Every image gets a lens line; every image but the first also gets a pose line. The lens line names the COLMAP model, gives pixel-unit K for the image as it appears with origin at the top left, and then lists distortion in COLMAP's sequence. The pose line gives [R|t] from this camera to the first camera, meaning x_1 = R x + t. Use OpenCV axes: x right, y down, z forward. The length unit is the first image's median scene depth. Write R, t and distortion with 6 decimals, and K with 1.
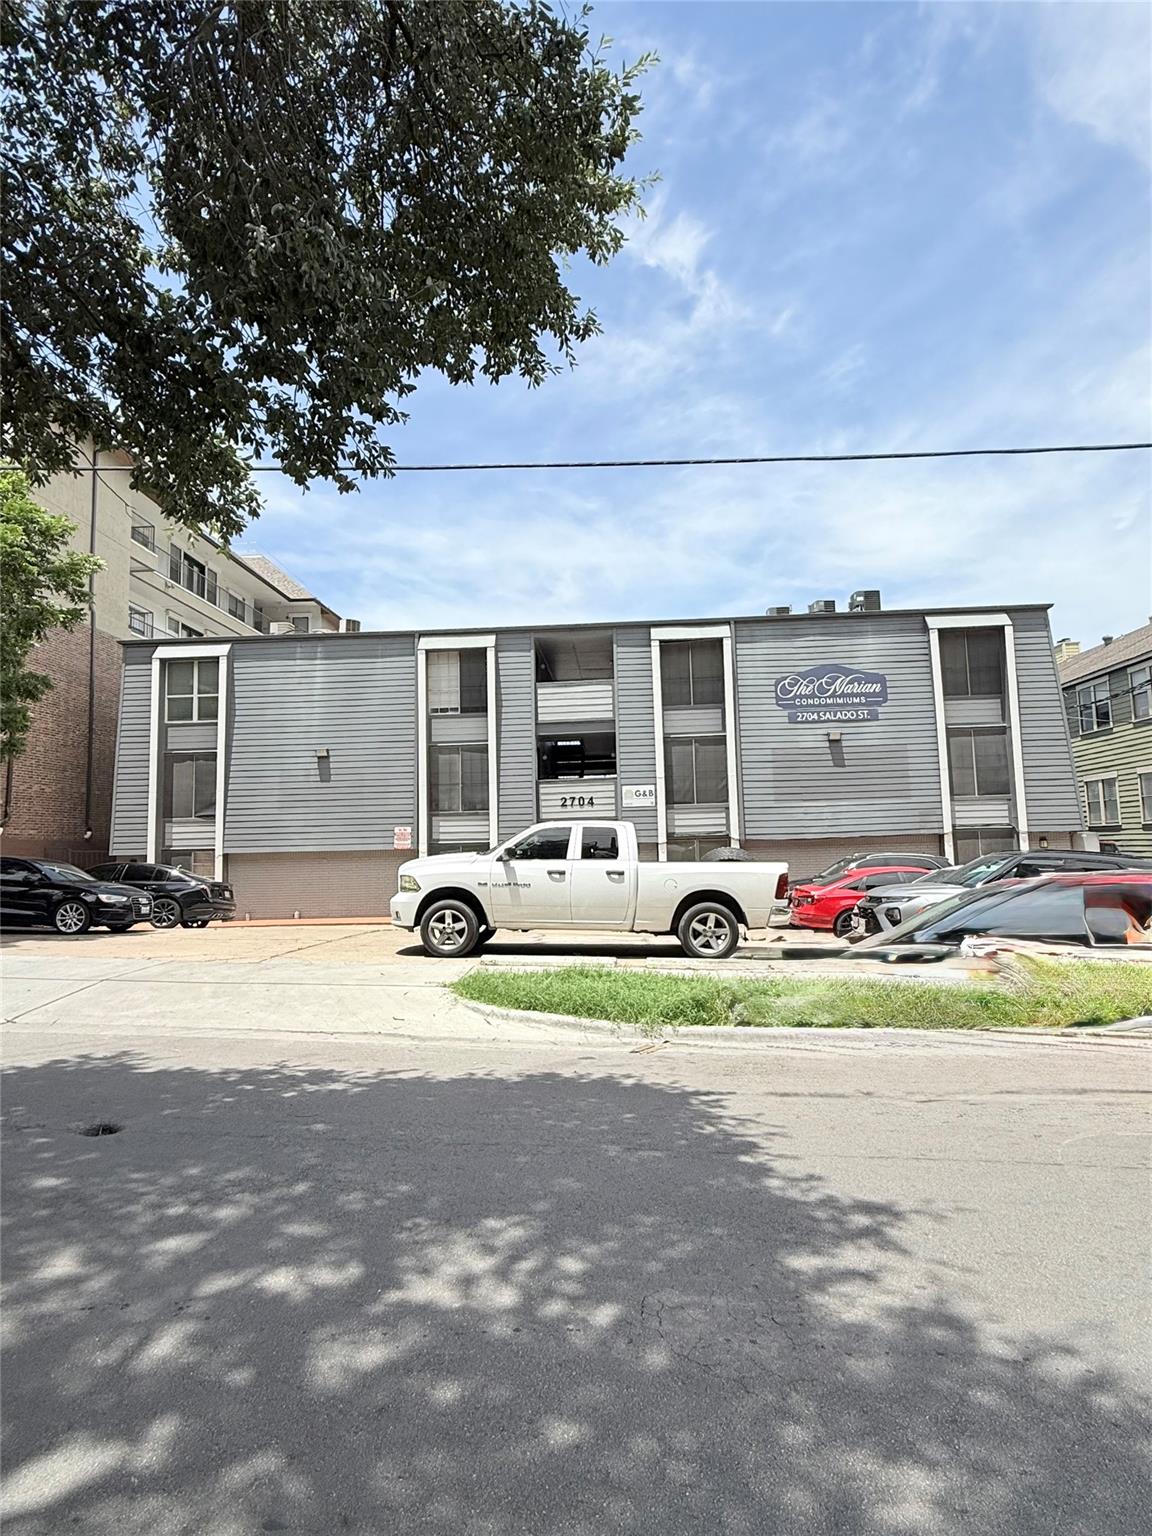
lens RADIAL K [[849.7, 0, 576.0], [0, 849.7, 768.0], [0, 0, 1]] dist [0.001503, 0.000765]
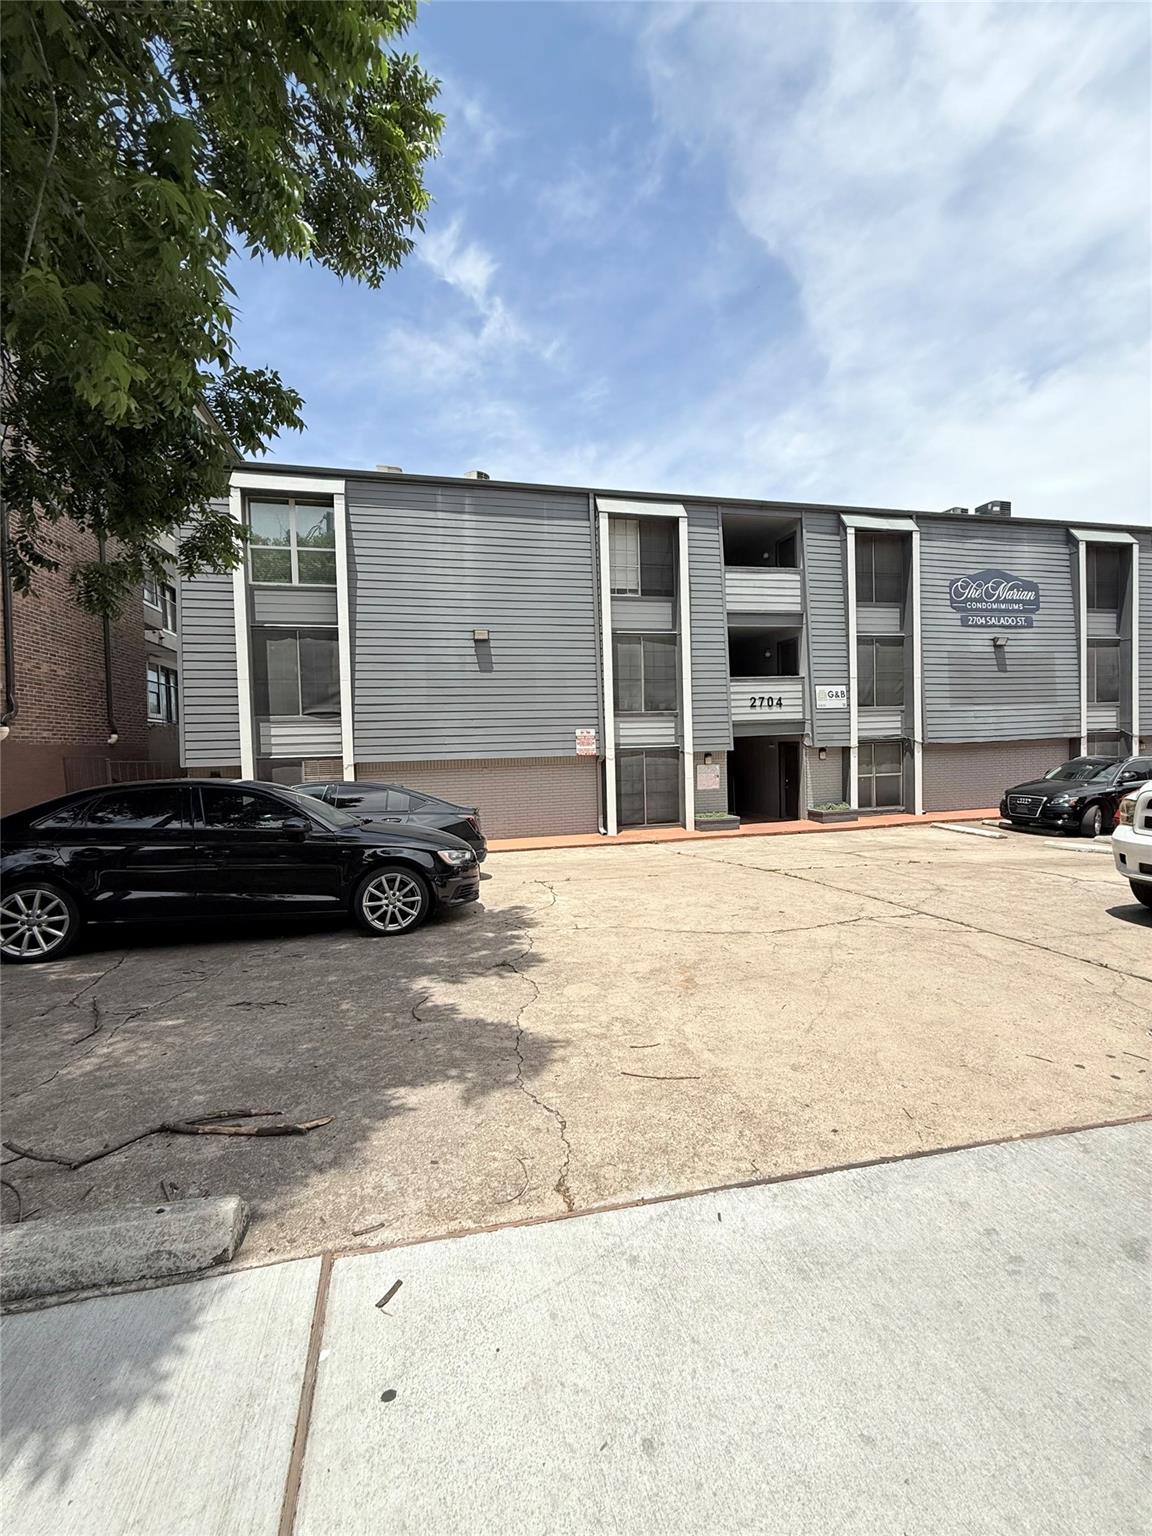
lens RADIAL K [[620.1, 0, 576.0], [0, 620.1, 768.0], [0, 0, 1]] dist [0.001906, 0.000072]
pose [[0.955782, -0.013812, 0.293750, -0.389310], [-0.021840, 0.992804, 0.117741, 0.035567], [-0.293263, -0.118950, 0.948603, 0.415522]]
